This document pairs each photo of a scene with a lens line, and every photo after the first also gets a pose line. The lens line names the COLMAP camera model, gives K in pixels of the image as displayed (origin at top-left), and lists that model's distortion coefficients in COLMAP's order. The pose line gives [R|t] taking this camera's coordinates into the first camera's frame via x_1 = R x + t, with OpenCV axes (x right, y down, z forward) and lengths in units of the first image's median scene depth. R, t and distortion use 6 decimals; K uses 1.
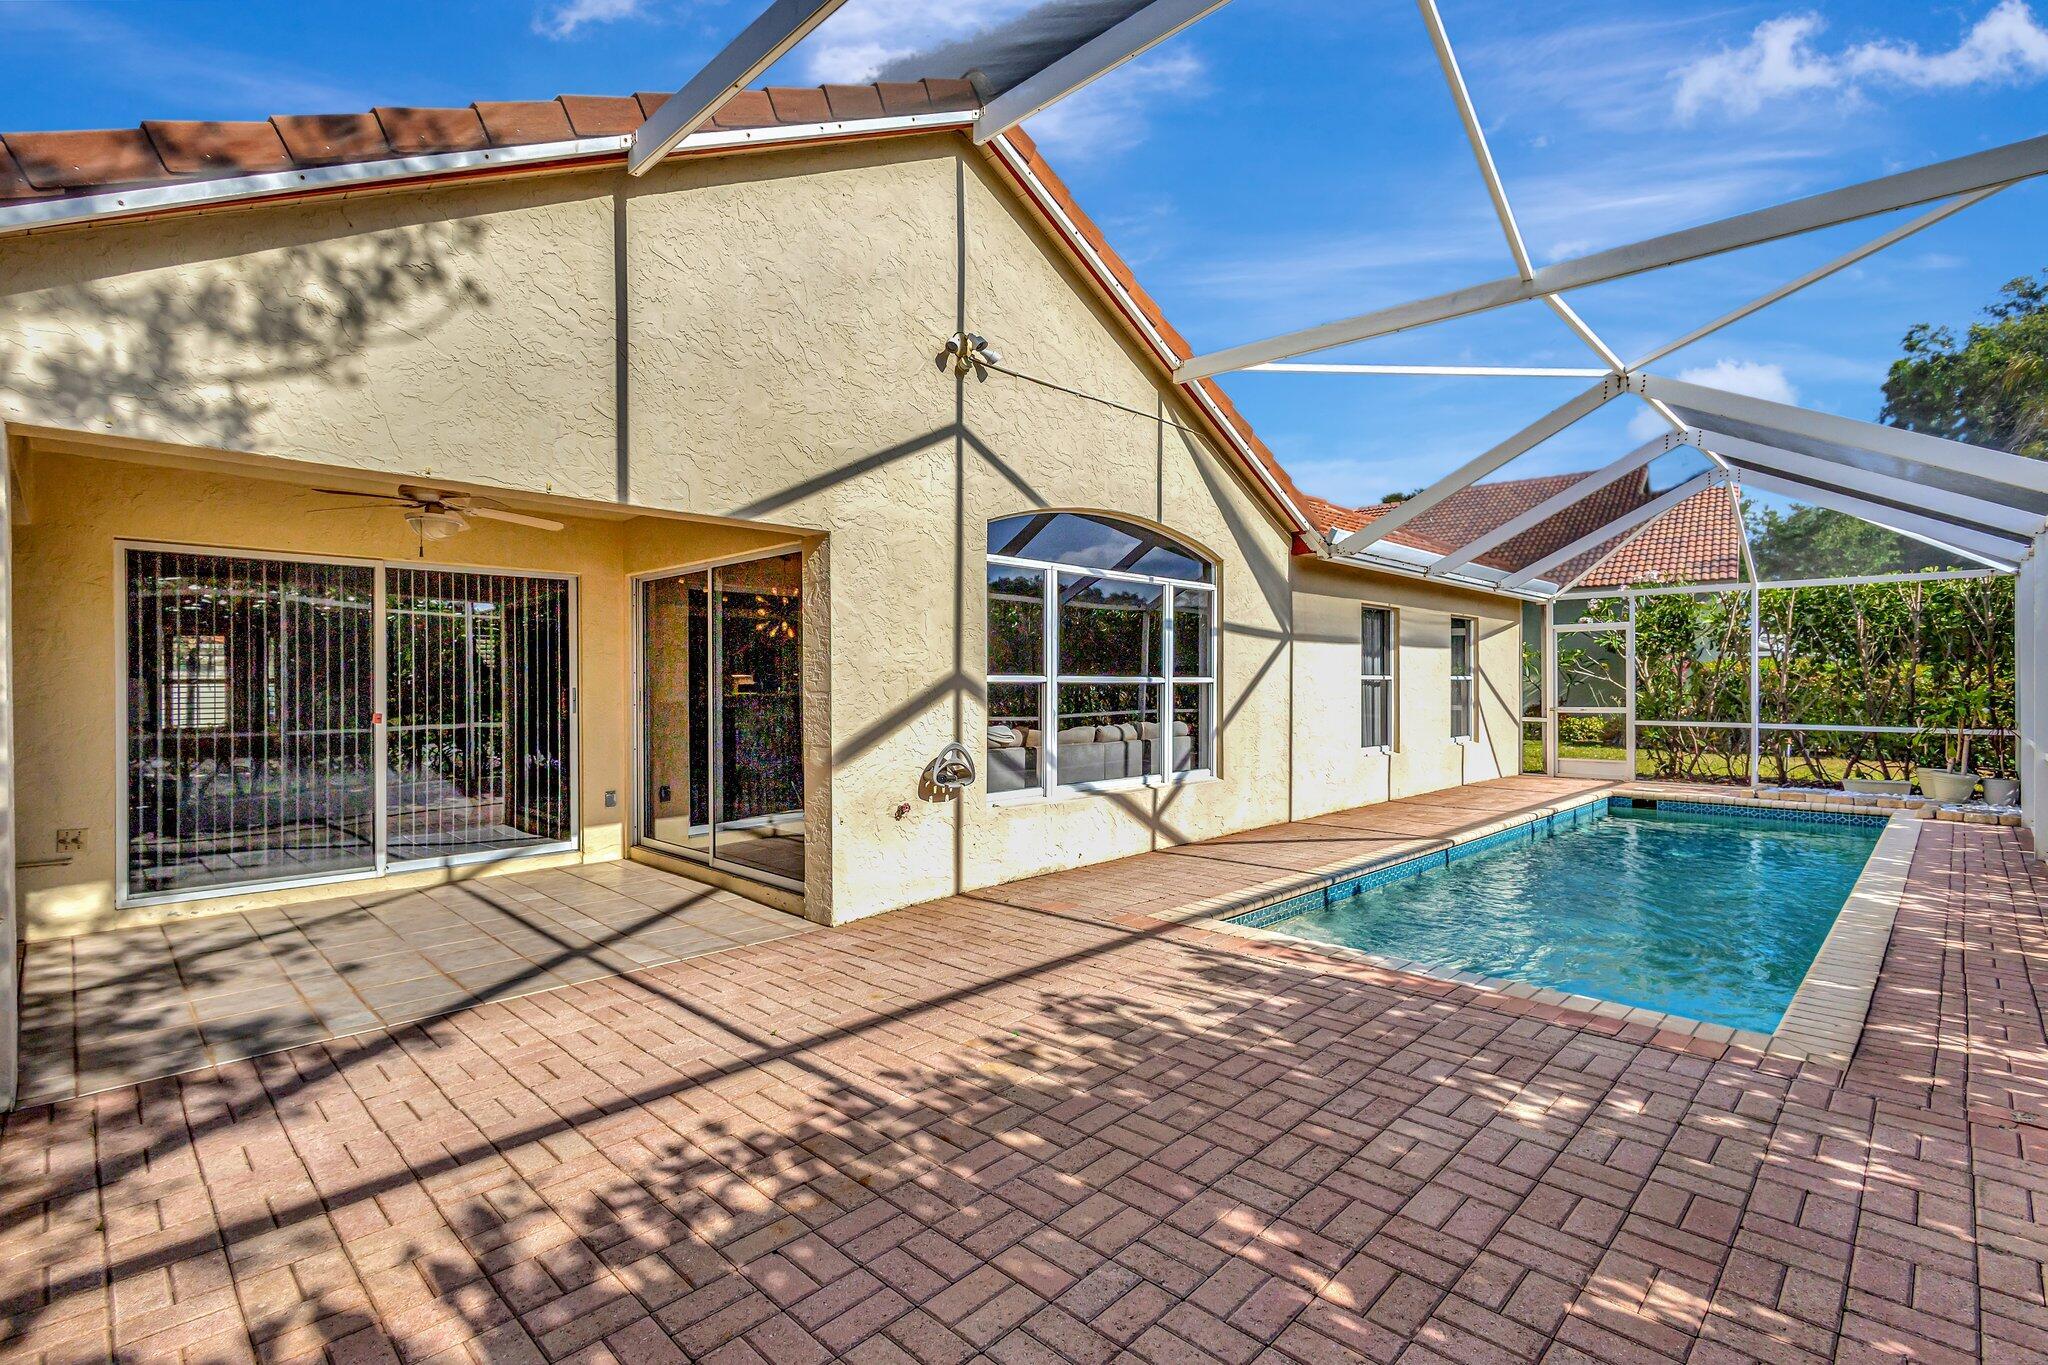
lens RADIAL K [[938.7, 0, 1024.7], [0, 938.7, 687.9], [0, 0, 1]] dist [0.002785, -0.000448]
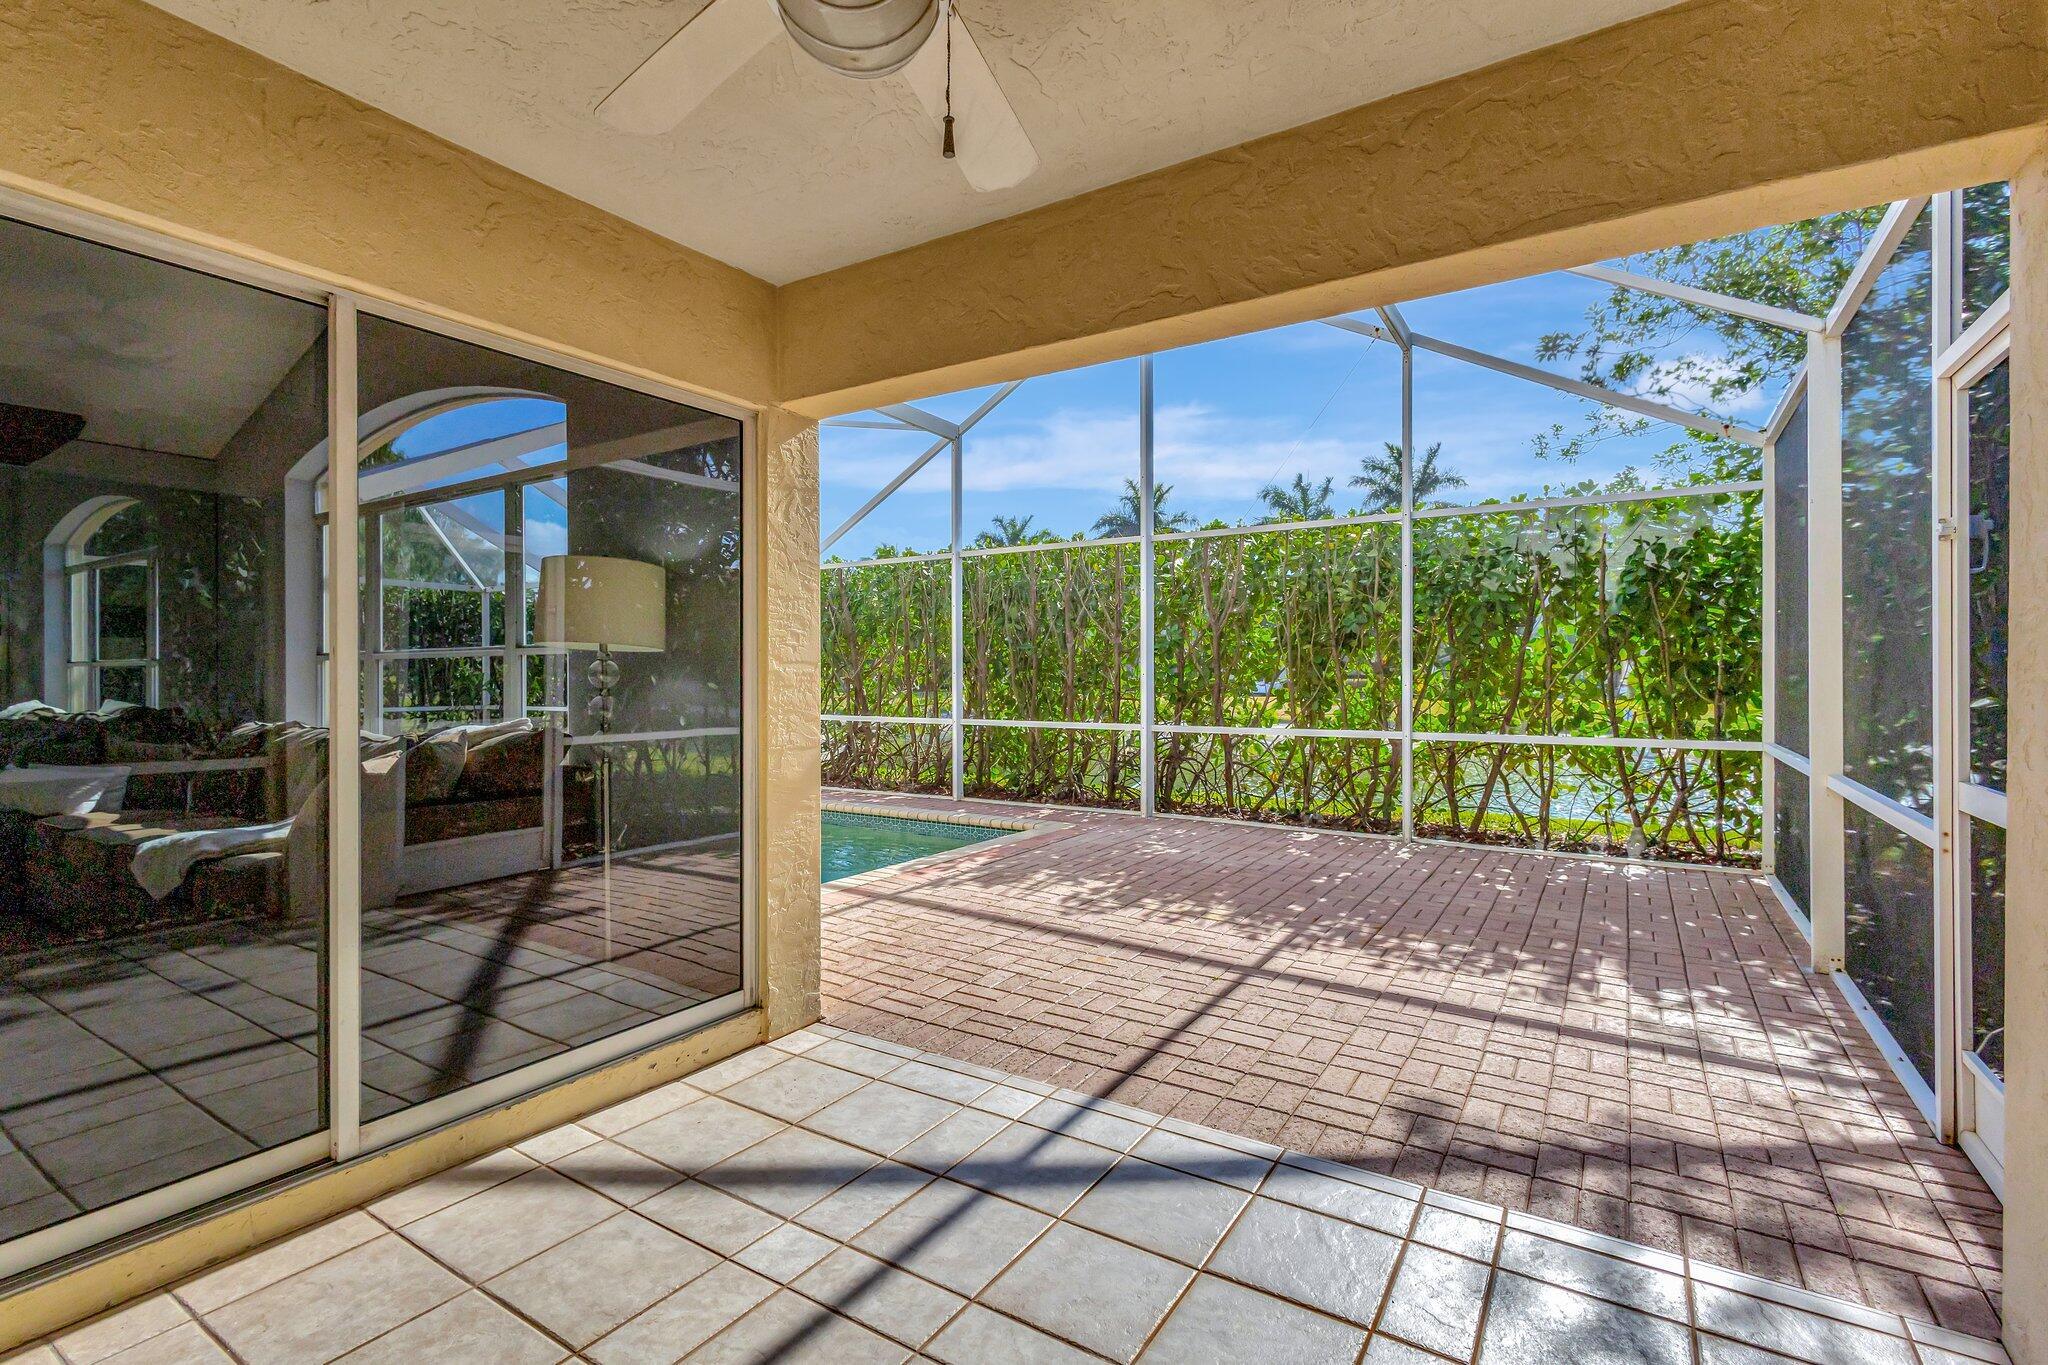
lens RADIAL K [[948.4, 0, 1021.9], [0, 948.4, 671.1], [0, 0, 1]] dist [0.008825, 0.000370]
pose [[-0.212148, 0.006572, 0.977215, -1.668331], [0.004490, 0.999973, -0.005750, 0.027941], [-0.977227, 0.003167, -0.212172, 1.881837]]
